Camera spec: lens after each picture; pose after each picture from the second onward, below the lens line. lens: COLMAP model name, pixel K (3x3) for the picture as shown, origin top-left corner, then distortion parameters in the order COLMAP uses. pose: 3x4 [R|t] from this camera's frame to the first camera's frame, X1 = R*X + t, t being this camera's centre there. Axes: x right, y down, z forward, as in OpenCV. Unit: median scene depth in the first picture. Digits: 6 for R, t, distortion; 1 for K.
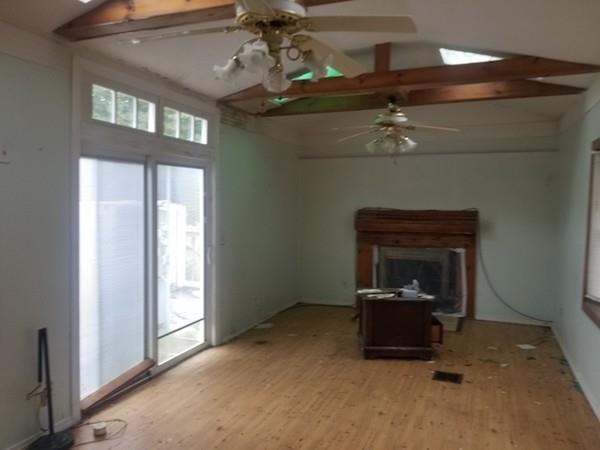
lens RADIAL K [[488.6, 0, 298.8], [0, 488.6, 229.8], [0, 0, 1]] dist [0.009160, -0.003352]
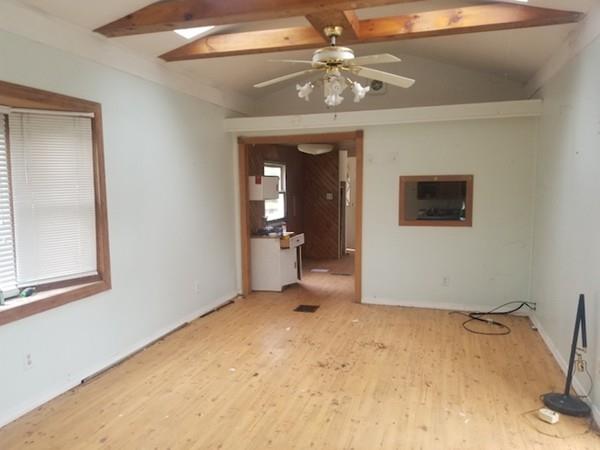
lens RADIAL K [[488.6, 0, 298.8], [0, 488.6, 229.8], [0, 0, 1]] dist [0.009160, -0.003352]
pose [[-0.996253, 0.008138, -0.086098, 0.135057], [-0.004845, 0.988747, 0.149519, -0.072822], [0.086346, 0.149376, -0.985003, 1.818155]]
